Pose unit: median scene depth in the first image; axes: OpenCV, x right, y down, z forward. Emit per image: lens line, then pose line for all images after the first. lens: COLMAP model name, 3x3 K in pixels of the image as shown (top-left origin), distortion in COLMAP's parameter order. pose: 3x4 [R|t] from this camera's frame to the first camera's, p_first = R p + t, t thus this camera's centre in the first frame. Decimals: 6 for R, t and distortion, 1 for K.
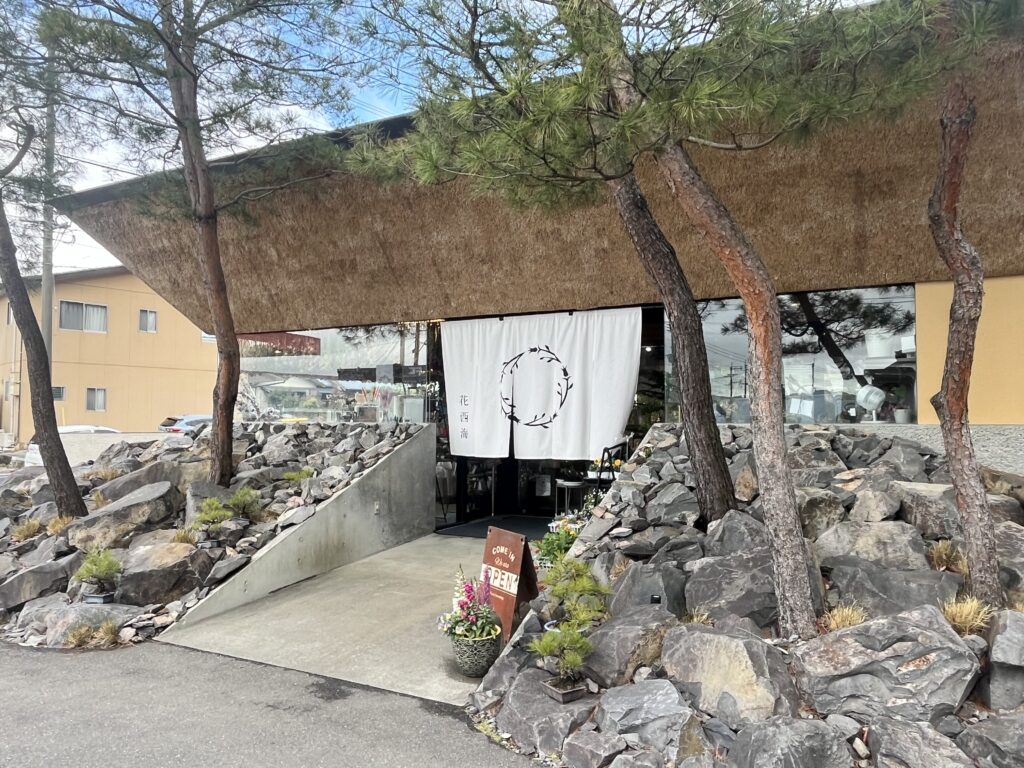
lens RADIAL K [[720.2, 0, 511.6], [0, 720.2, 382.1], [0, 0, 1]] dist [-0.001108, 0.000149]
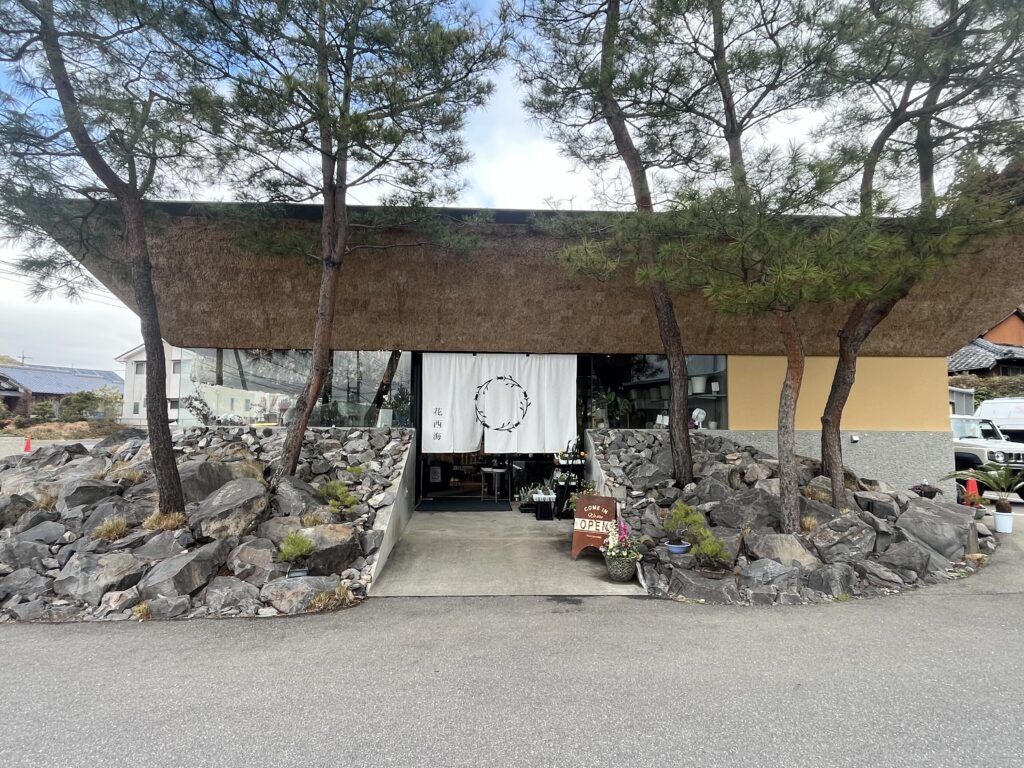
lens RADIAL K [[566.0, 0, 512.0], [0, 566.0, 387.5], [0, 0, 1]] dist [-0.003479, -0.000374]
pose [[0.867309, 0.039608, 0.496192, -0.642982], [-0.031944, 0.999203, -0.023926, 0.001185], [-0.496745, 0.004901, 0.867883, -0.002820]]
